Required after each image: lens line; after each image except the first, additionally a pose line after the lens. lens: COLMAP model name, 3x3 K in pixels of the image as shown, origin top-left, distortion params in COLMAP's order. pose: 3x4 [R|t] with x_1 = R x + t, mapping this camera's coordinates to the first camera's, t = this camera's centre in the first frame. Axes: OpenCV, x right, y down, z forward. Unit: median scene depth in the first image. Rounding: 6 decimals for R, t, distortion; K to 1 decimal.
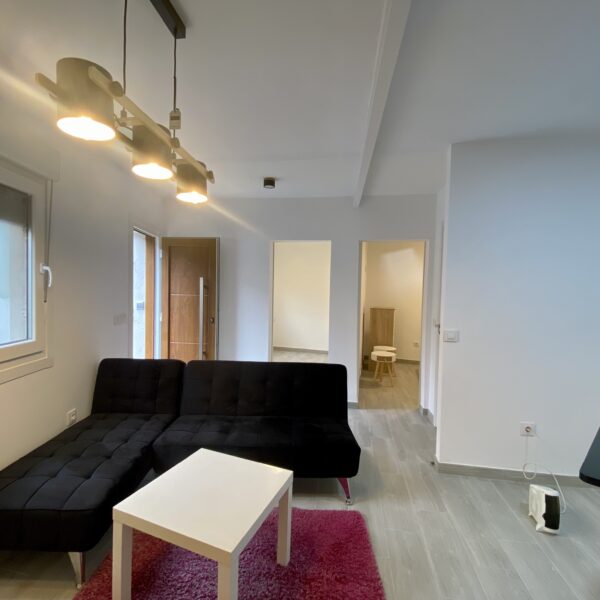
lens RADIAL K [[315.4, 0, 300.6], [0, 315.4, 301.4], [0, 0, 1]] dist [0.031552, -0.030530]
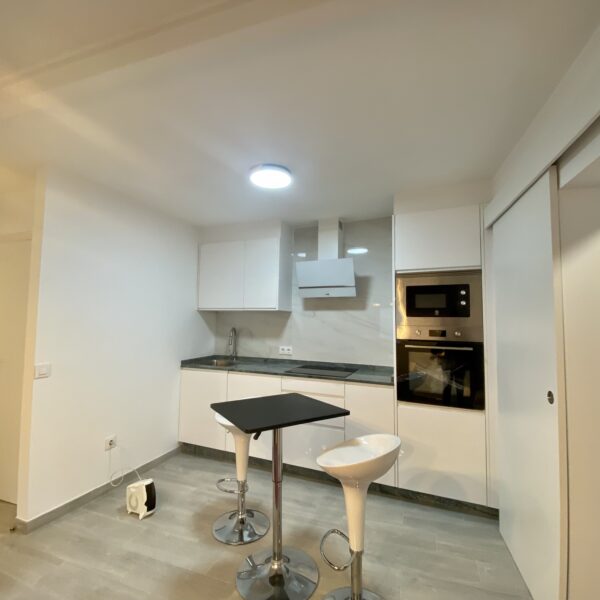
lens RADIAL K [[315.4, 0, 300.6], [0, 315.4, 301.4], [0, 0, 1]] dist [0.031552, -0.030530]
pose [[0.184656, 0.041486, 0.981927, -0.344801], [0.019825, 0.998748, -0.045925, -0.039939], [-0.982603, 0.027947, 0.183602, 0.137965]]
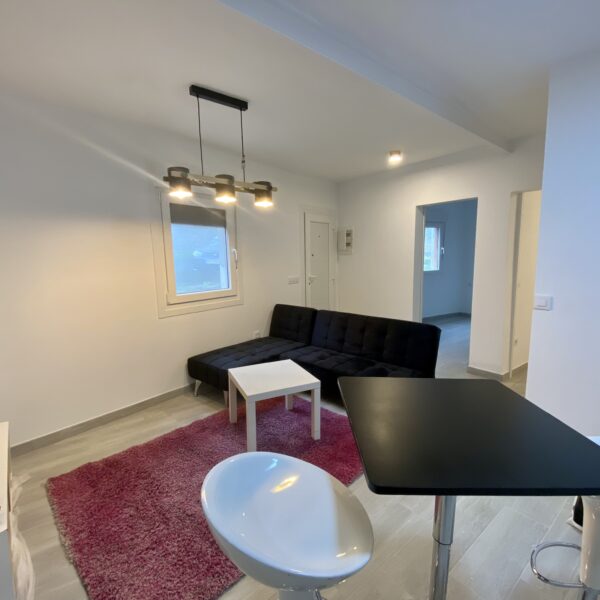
lens RADIAL K [[321.7, 0, 298.9], [0, 321.7, 301.7], [0, 0, 1]] dist [0.045486, -0.040668]
pose [[0.715929, 0.060216, -0.695572, 0.755092], [0.021187, 0.993941, 0.107854, -0.001945], [0.697852, -0.091953, 0.710315, -0.085895]]
